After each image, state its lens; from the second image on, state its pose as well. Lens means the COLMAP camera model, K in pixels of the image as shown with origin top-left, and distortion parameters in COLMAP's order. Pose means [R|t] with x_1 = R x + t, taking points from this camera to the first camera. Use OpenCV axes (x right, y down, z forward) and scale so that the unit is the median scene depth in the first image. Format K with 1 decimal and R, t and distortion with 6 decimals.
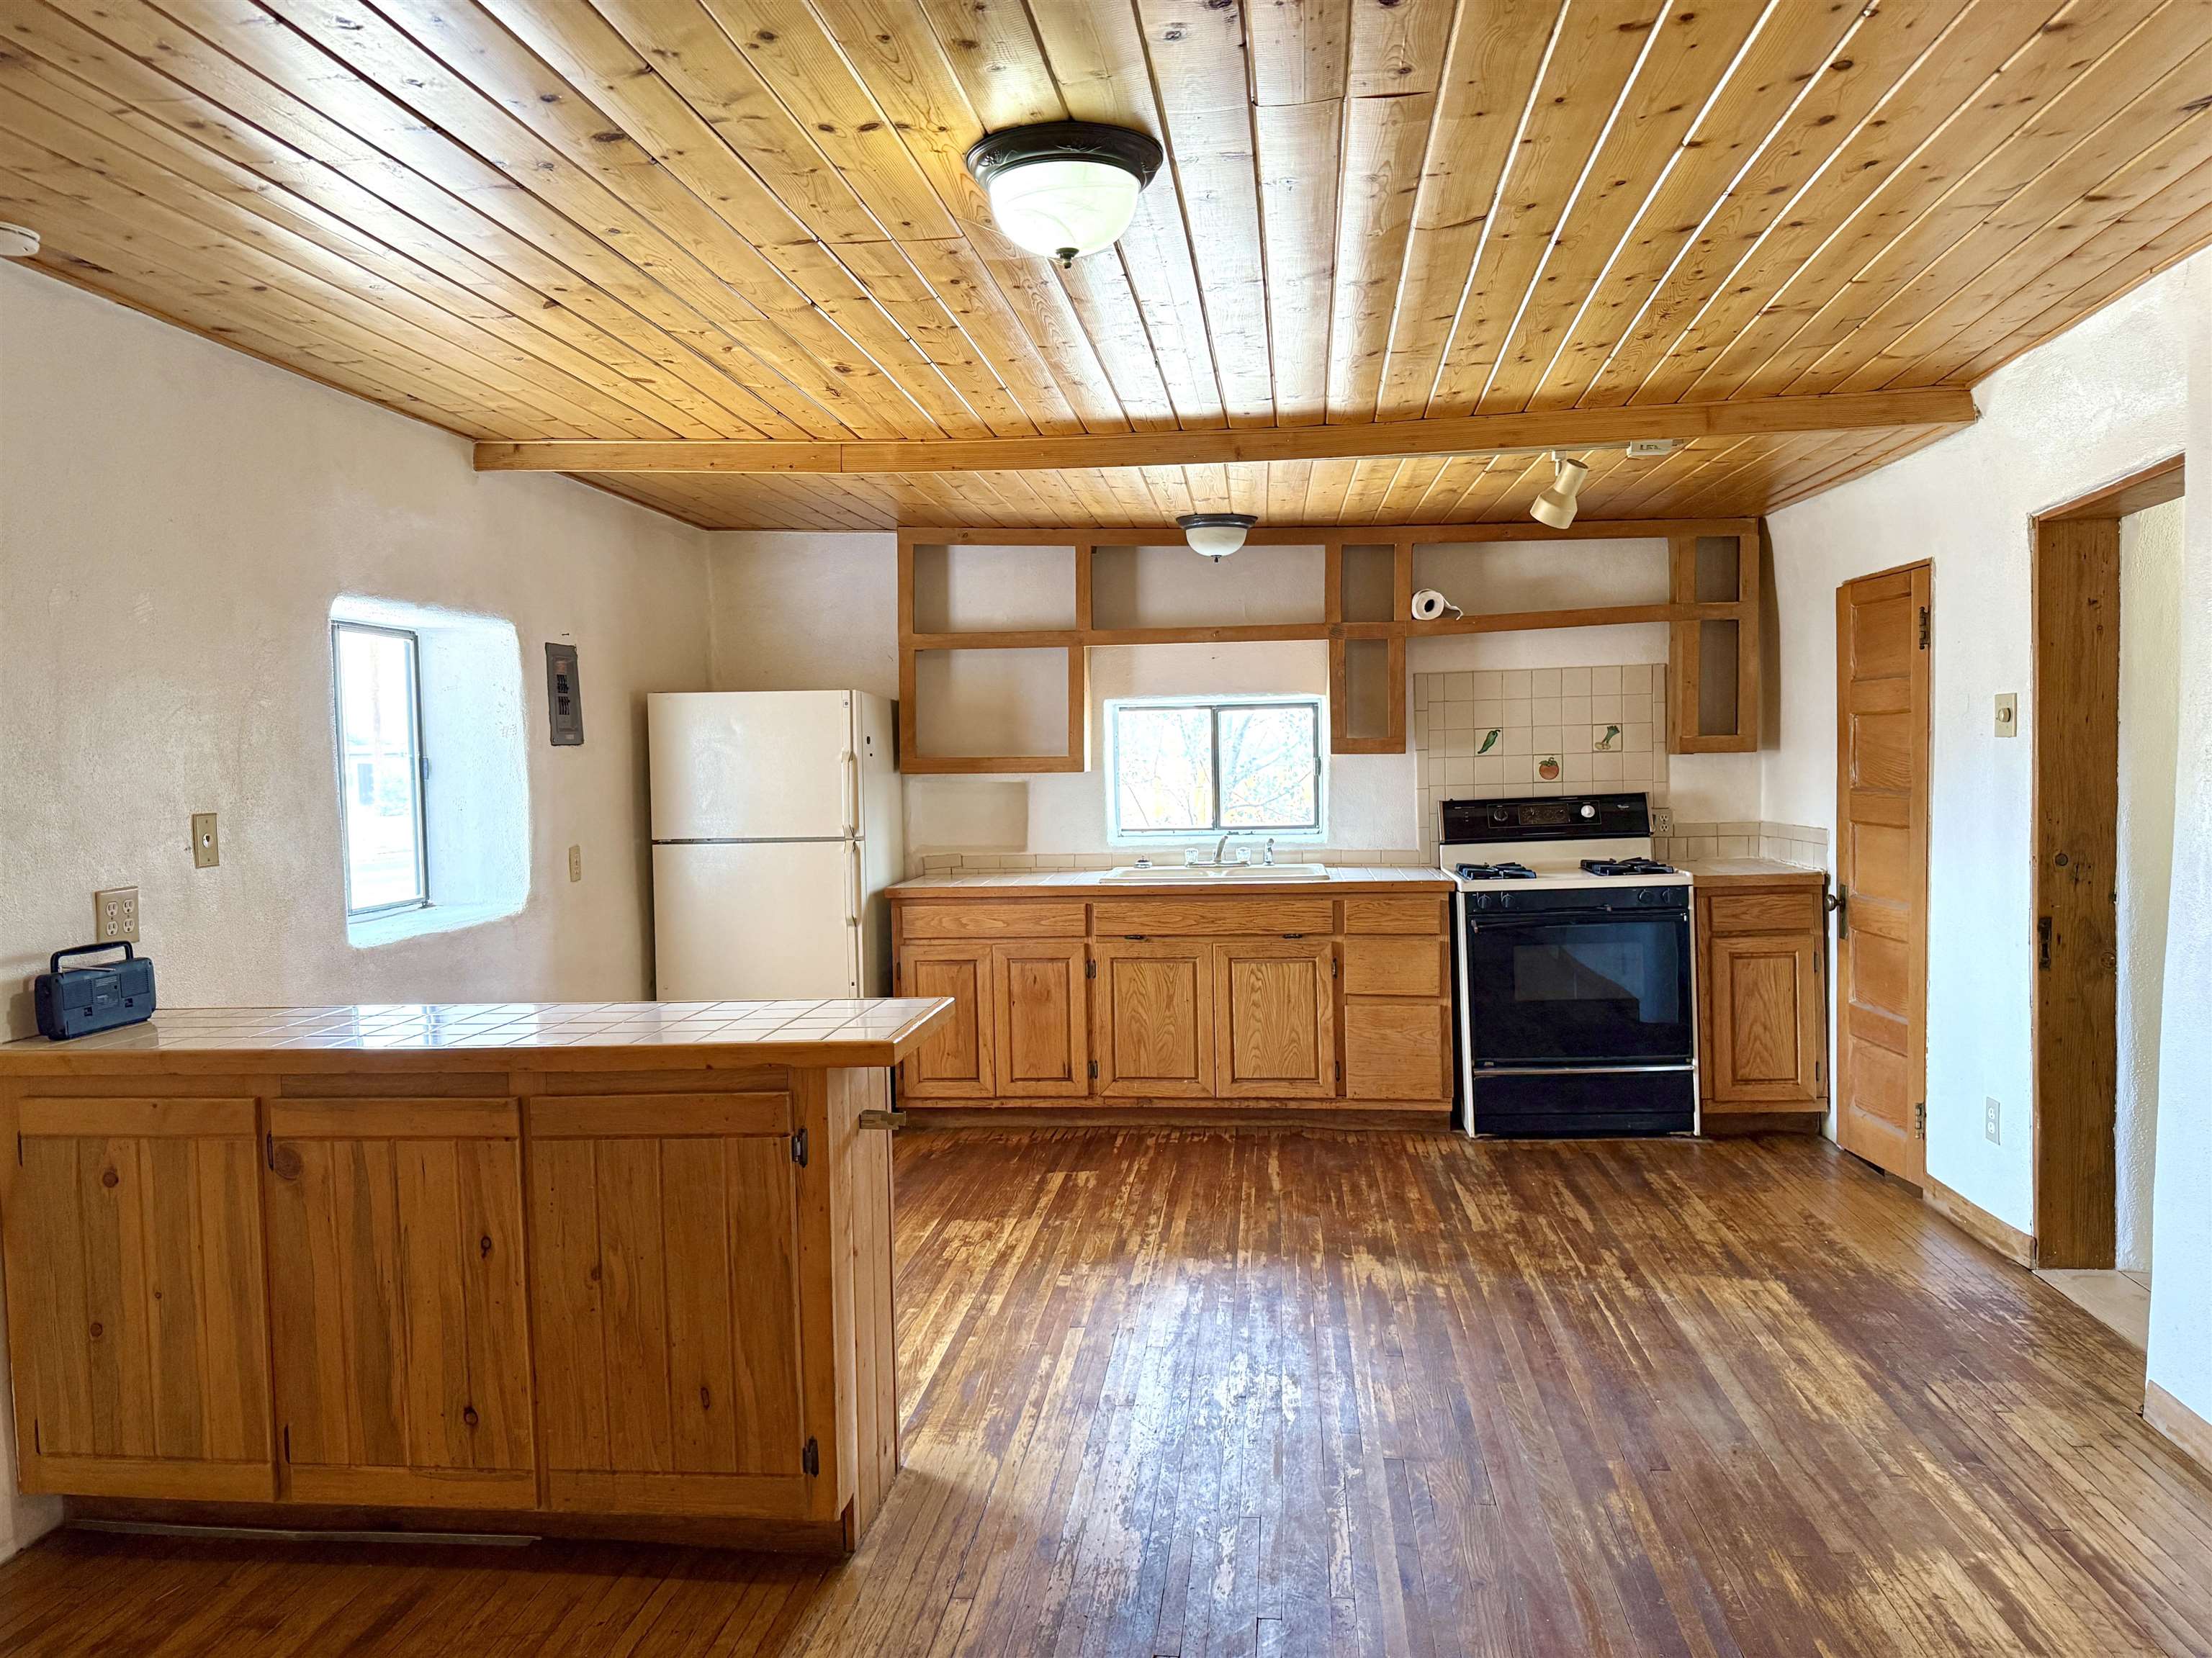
lens RADIAL K [[1480.9, 0, 1117.9], [0, 1480.9, 832.2], [0, 0, 1]] dist [0.018260, -0.016055]
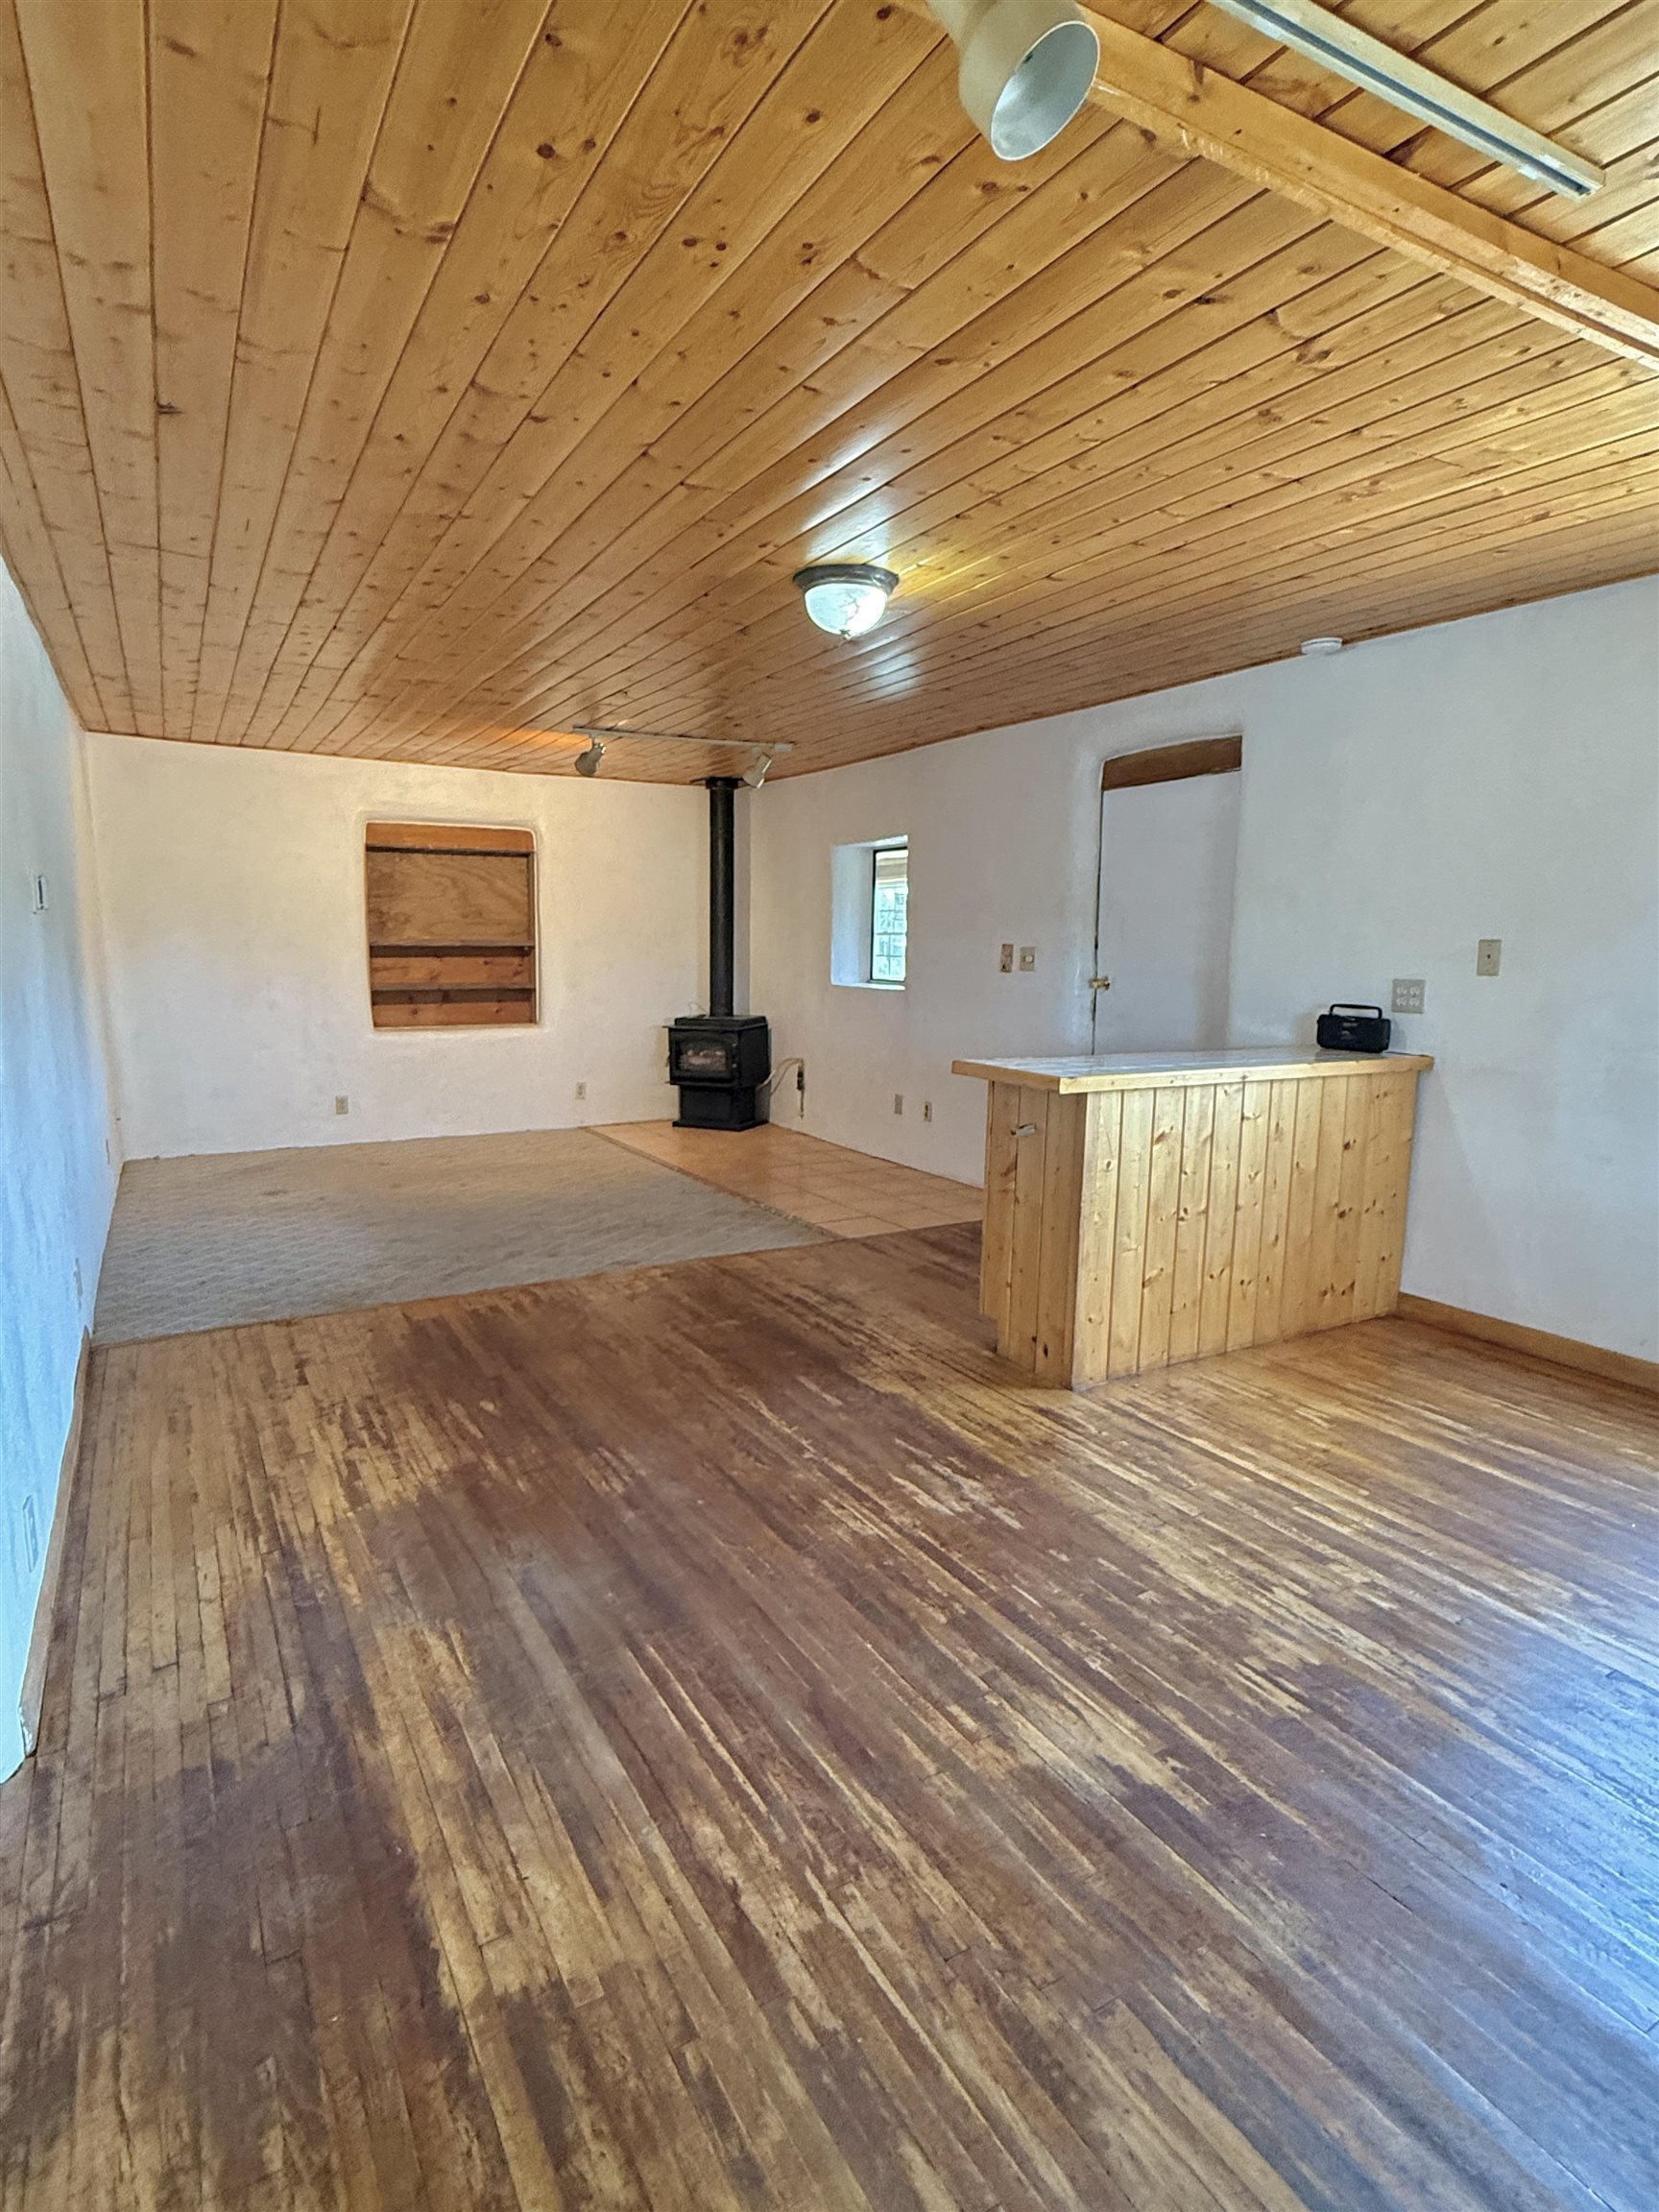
lens RADIAL K [[1181.4, 0, 837.2], [0, 1181.4, 1105.7], [0, 0, 1]] dist [0.004868, -0.000747]
pose [[-0.791929, 0.097982, -0.602701, 0.504437], [-0.029044, 0.979880, 0.197462, -0.052053], [0.609923, 0.173881, -0.773149, 1.214290]]
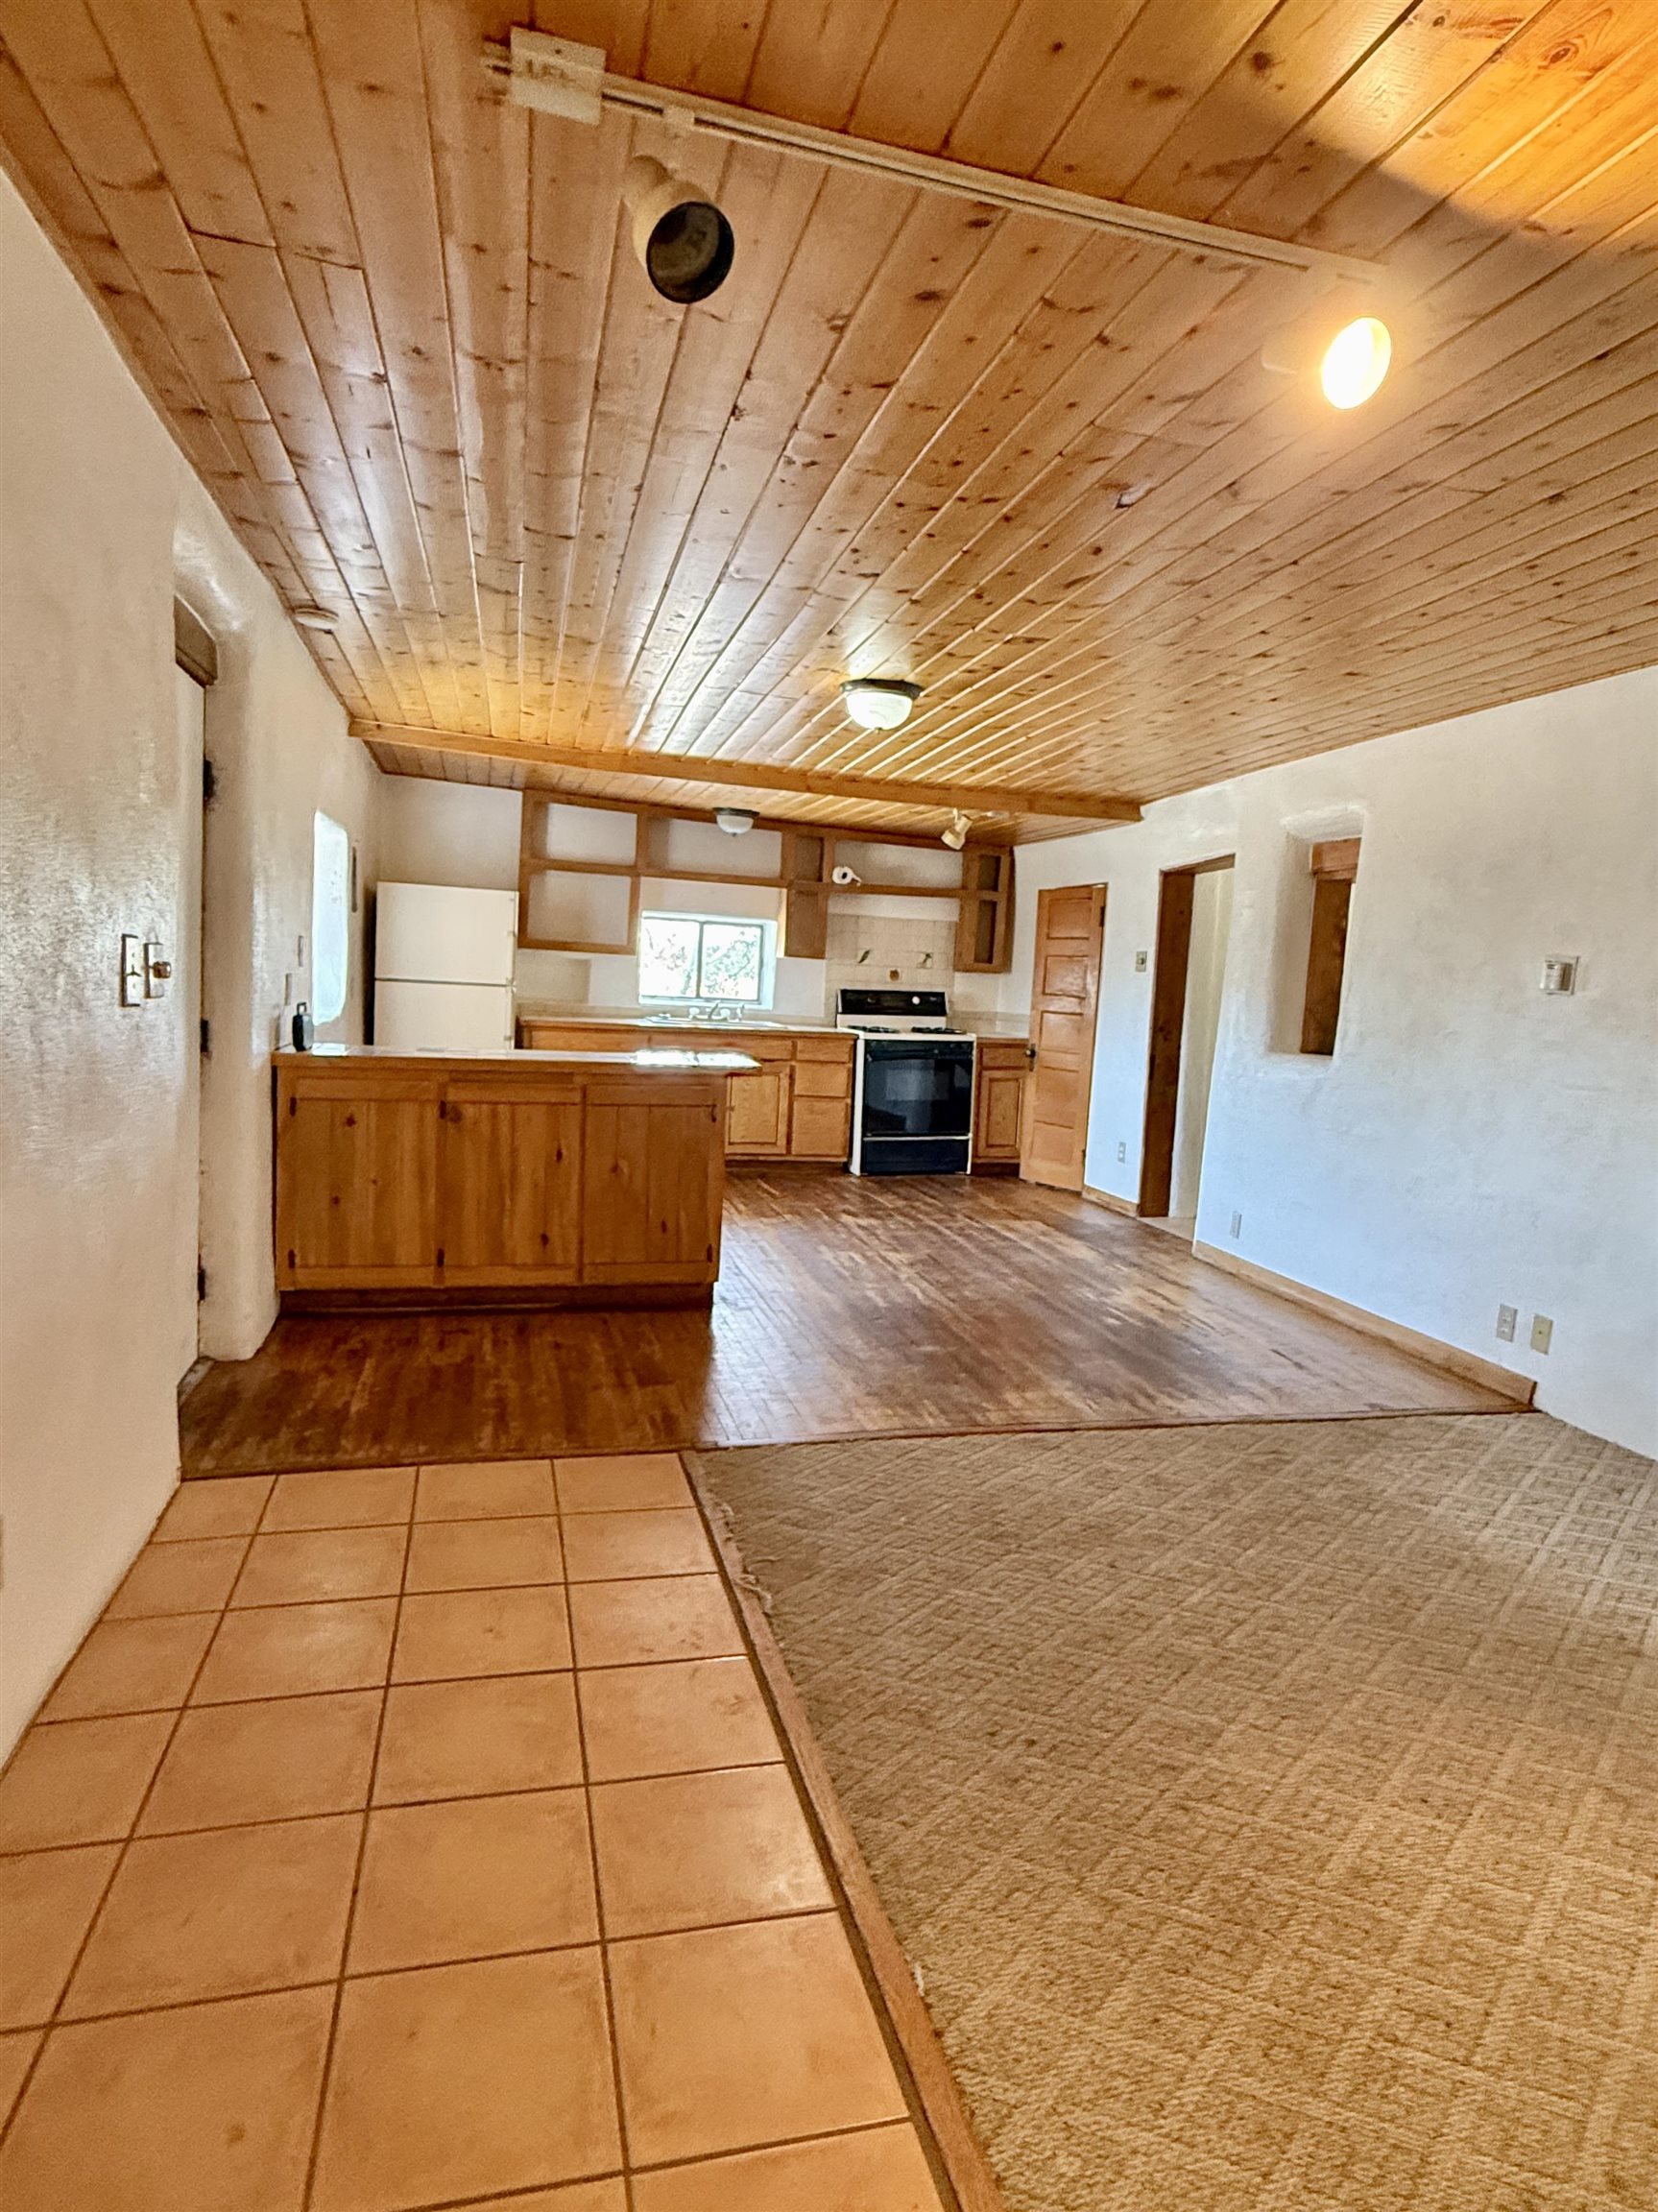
lens RADIAL K [[1181.4, 0, 837.9], [0, 1181.4, 1094.4], [0, 0, 1]] dist [0.004868, -0.000747]
pose [[0.925817, 0.035501, 0.376302, -0.421273], [-0.055063, 0.997626, 0.041355, 0.063141], [-0.373940, -0.059007, 0.925574, -0.403615]]
